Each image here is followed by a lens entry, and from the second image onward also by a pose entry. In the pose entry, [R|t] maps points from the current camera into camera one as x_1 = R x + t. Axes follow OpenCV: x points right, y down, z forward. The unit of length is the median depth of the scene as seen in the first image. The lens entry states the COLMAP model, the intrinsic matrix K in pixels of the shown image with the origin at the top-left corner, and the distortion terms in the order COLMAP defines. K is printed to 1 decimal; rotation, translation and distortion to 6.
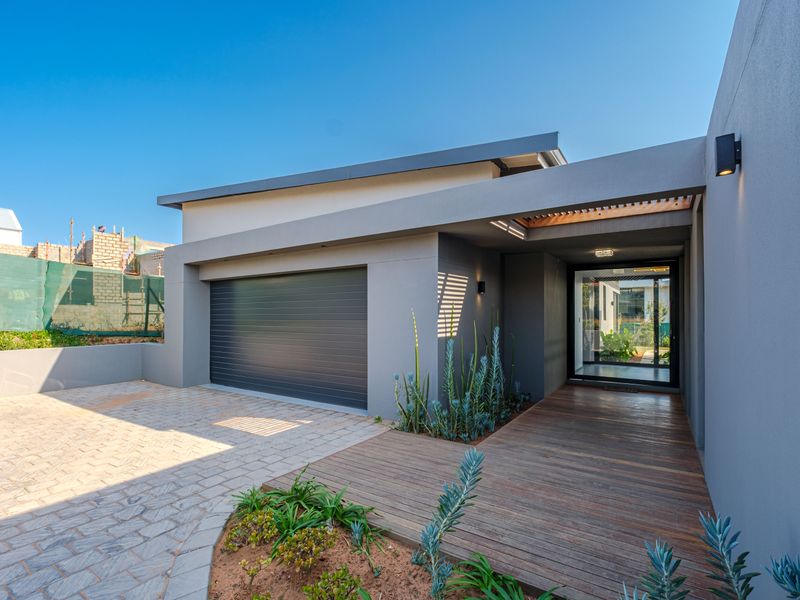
lens RADIAL K [[385.1, 0, 400.9], [0, 385.1, 307.4], [0, 0, 1]] dist [0.003865, 0.000477]
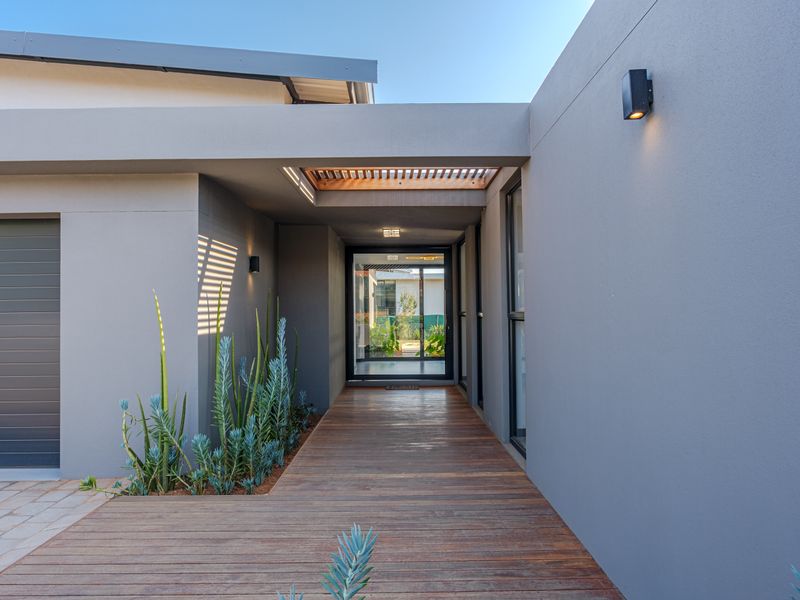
lens RADIAL K [[461.5, 0, 399.0], [0, 461.5, 297.5], [0, 0, 1]] dist [-0.012260, 0.004113]
pose [[0.834637, 0.006842, 0.550759, -0.046751], [-0.003007, 0.999965, -0.007866, 0.019459], [-0.550793, 0.004909, 0.834628, 0.168348]]
